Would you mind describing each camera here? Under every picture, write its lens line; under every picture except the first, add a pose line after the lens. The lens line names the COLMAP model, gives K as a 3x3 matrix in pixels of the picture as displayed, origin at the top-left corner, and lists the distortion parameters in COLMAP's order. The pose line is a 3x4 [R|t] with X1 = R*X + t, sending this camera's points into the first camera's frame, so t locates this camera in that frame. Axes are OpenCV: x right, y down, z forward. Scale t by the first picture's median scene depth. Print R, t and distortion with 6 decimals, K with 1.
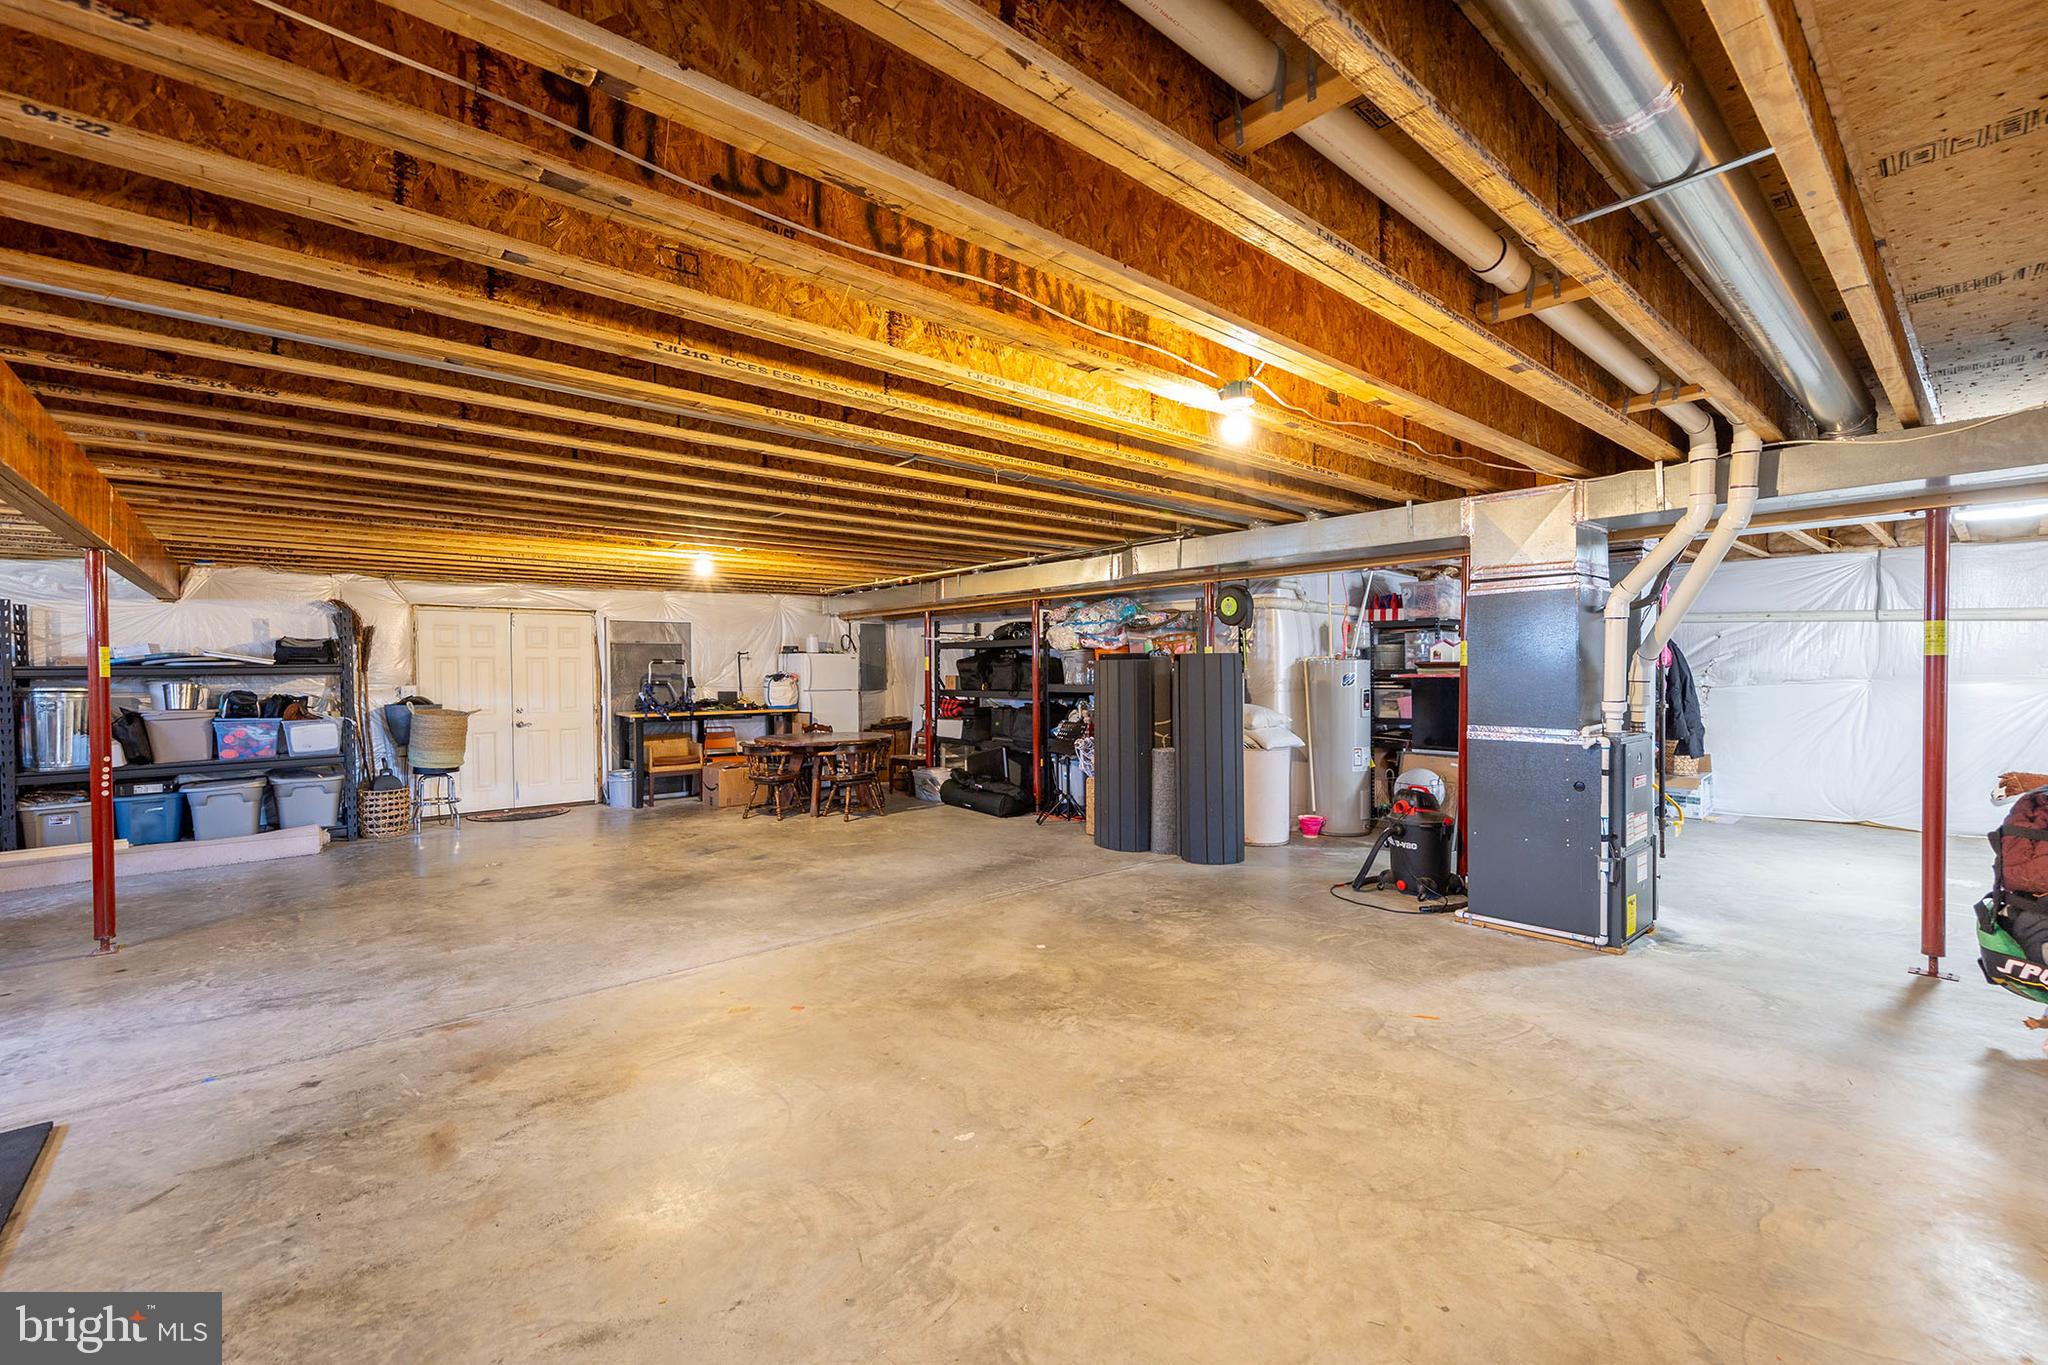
lens RADIAL K [[869.4, 0, 1027.7], [0, 869.4, 677.9], [0, 0, 1]] dist [0.003067, 0.000299]
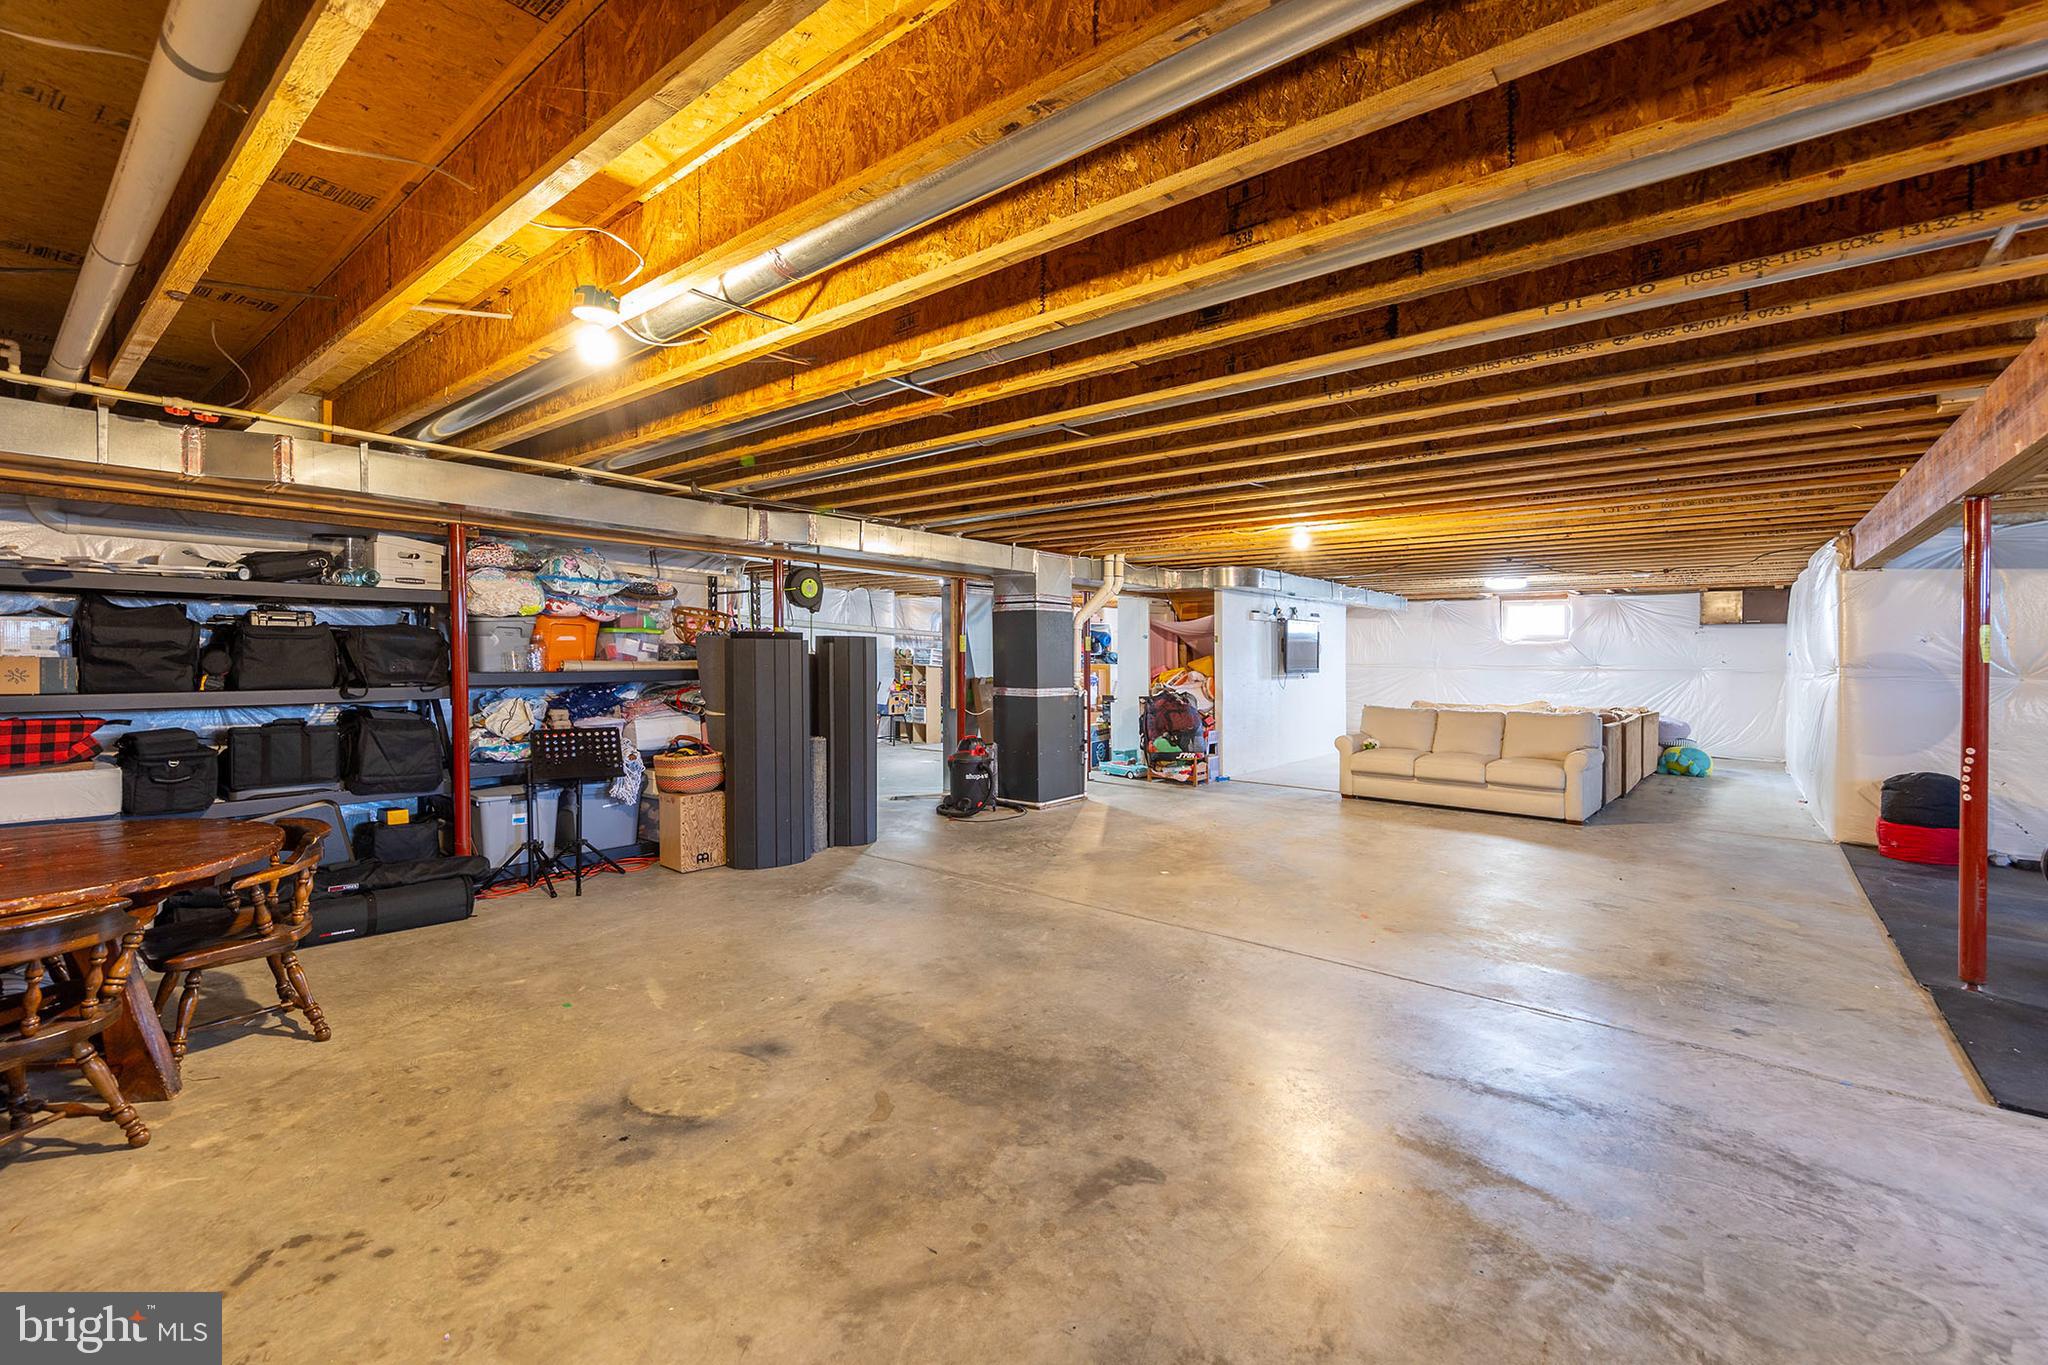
lens RADIAL K [[869.4, 0, 1027.7], [0, 869.4, 677.9], [0, 0, 1]] dist [0.003067, 0.000299]
pose [[-0.176656, -0.015917, 0.984144, -1.413301], [0.001471, 0.999864, 0.016435, 0.004974], [-0.984271, 0.004351, -0.176609, 1.689797]]
